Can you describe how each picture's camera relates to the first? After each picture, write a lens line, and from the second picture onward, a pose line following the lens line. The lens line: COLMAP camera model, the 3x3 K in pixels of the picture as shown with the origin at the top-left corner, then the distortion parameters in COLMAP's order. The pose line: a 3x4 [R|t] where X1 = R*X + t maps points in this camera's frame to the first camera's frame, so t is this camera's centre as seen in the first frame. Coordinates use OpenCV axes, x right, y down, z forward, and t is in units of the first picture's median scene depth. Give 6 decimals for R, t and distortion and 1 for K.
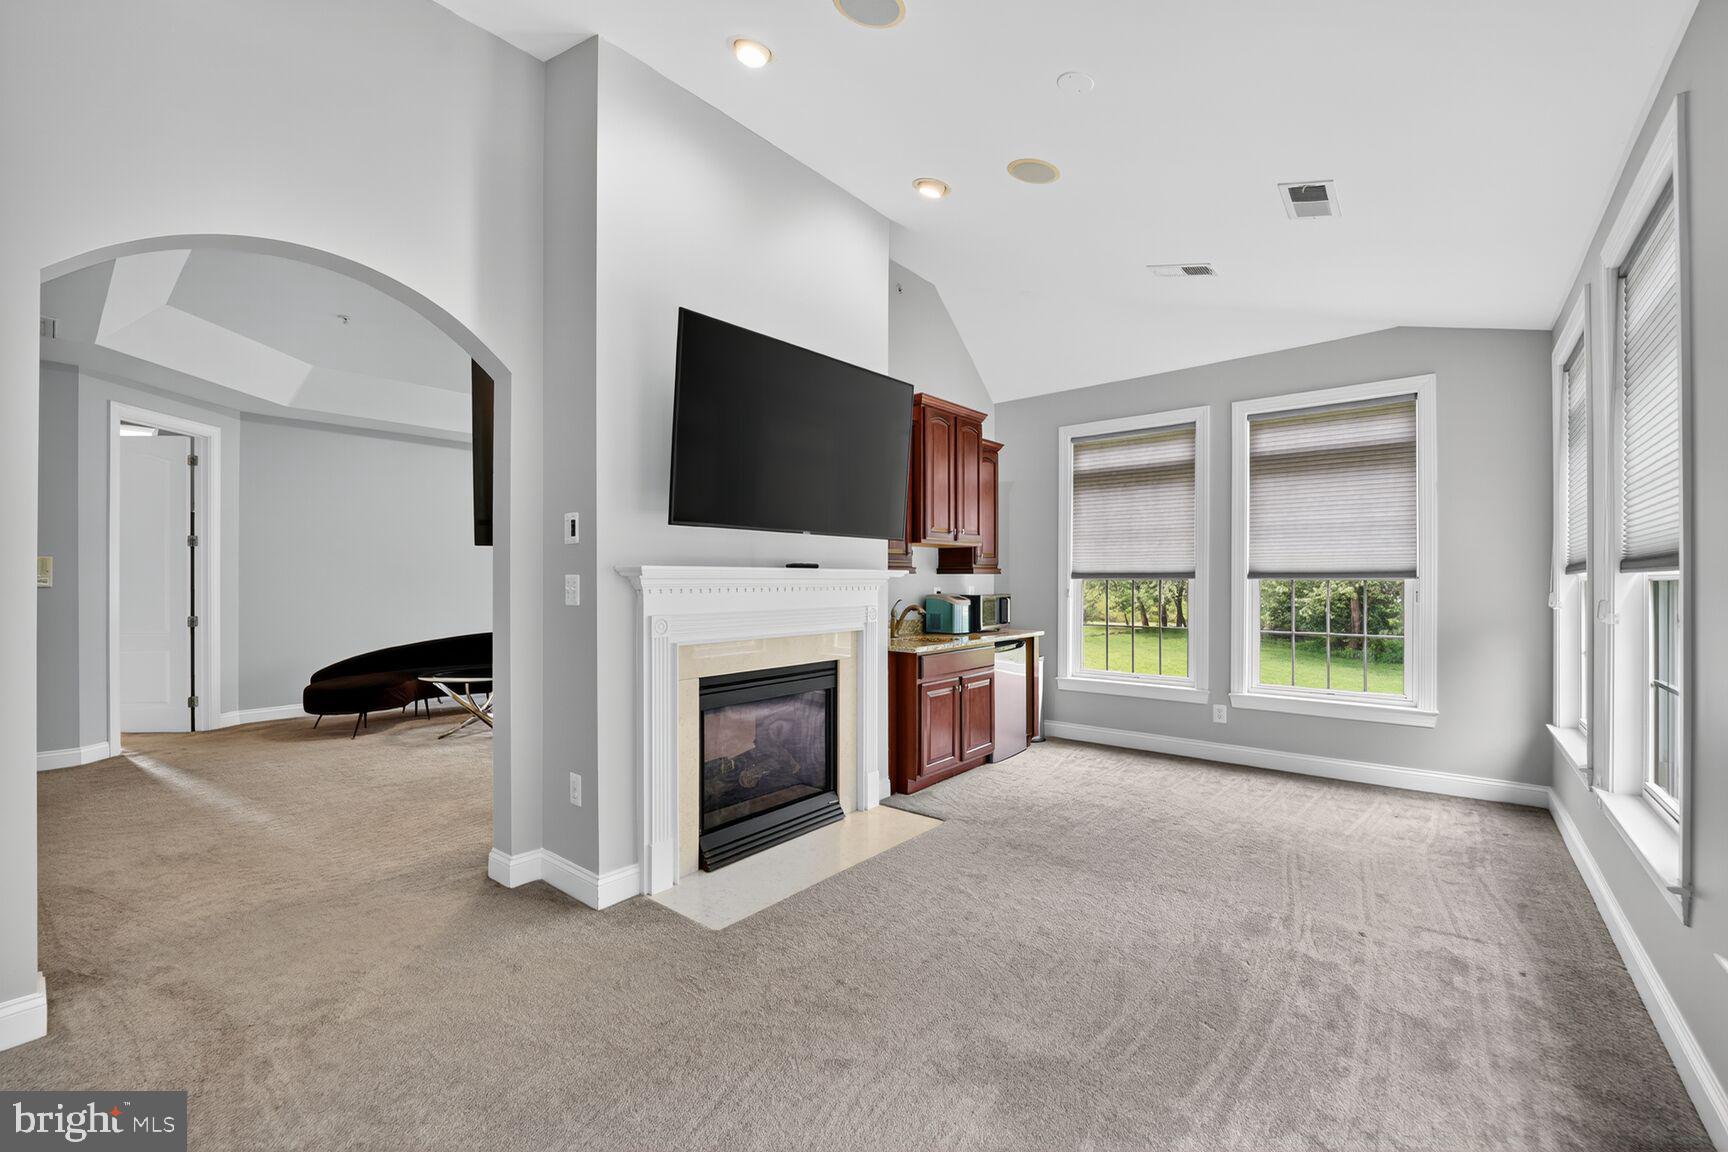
lens RADIAL K [[702.4, 0, 863.7], [0, 702.4, 579.1], [0, 0, 1]] dist [-0.017404, -0.000063]
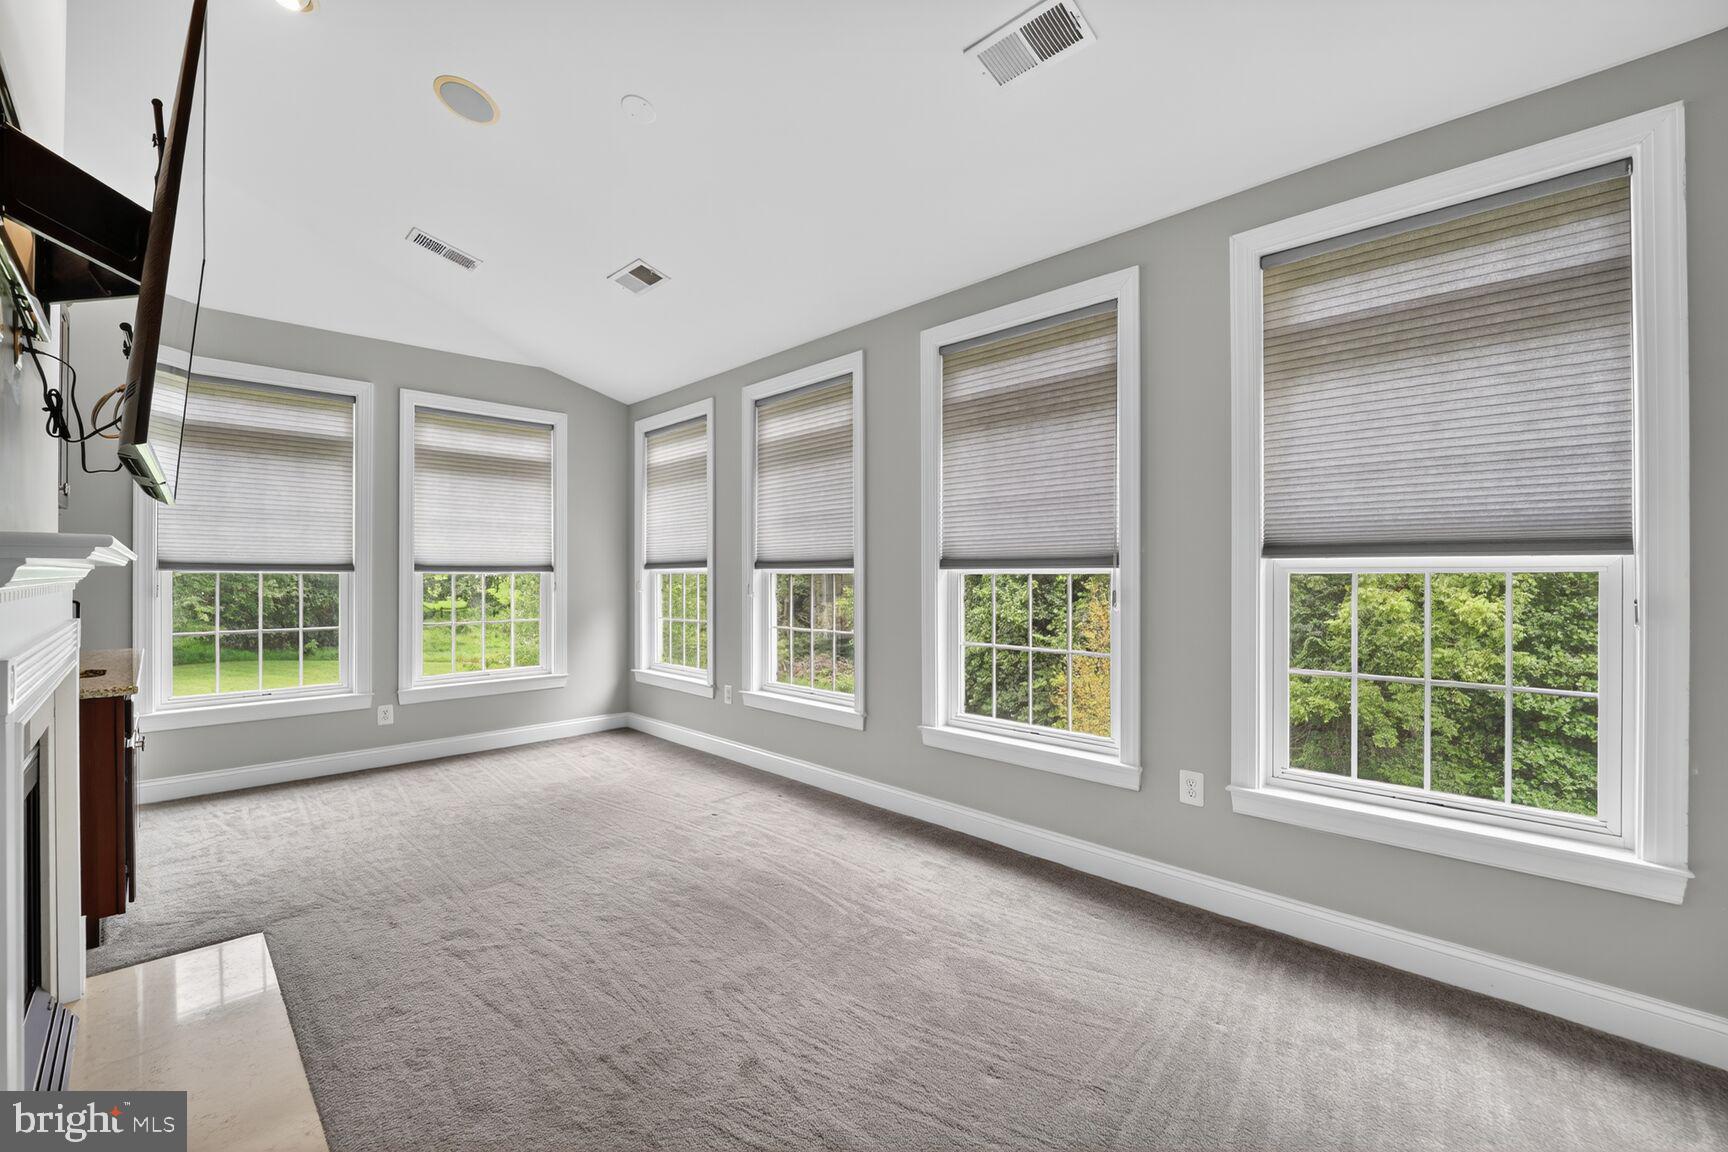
lens RADIAL K [[702.4, 0, 865.4], [0, 702.4, 571.2], [0, 0, 1]] dist [-0.017404, -0.000063]
pose [[0.093386, 0.005304, 0.995616, -0.409430], [-0.002408, 0.999984, -0.005101, 0.003105], [-0.995627, -0.001921, 0.093397, 0.307464]]
